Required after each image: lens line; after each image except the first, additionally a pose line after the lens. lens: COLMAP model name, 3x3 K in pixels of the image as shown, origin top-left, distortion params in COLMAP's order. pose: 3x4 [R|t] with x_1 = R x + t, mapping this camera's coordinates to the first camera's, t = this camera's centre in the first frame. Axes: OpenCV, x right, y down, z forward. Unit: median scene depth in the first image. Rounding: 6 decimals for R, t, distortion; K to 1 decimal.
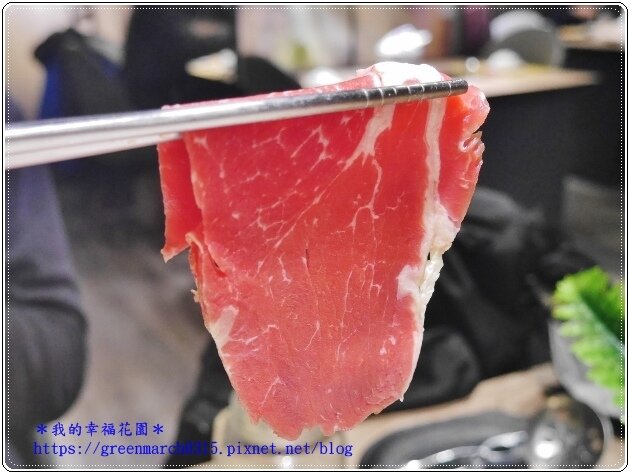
lens RADIAL K [[521.1, 0, 313.6], [0, 521.1, 237.5], [0, 0, 1]] dist [0.004325, 0.003748]
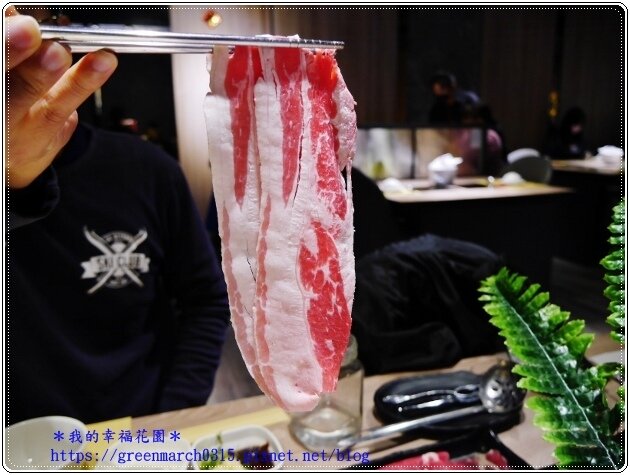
lens RADIAL K [[521.1, 0, 315.5], [0, 521.1, 237.2], [0, 0, 1]] dist [0.004325, 0.003748]
pose [[0.976941, 0.066091, -0.203021, 0.184618], [-0.112899, 0.966979, -0.228484, 0.337136], [0.181217, 0.246136, 0.952144, -0.703151]]
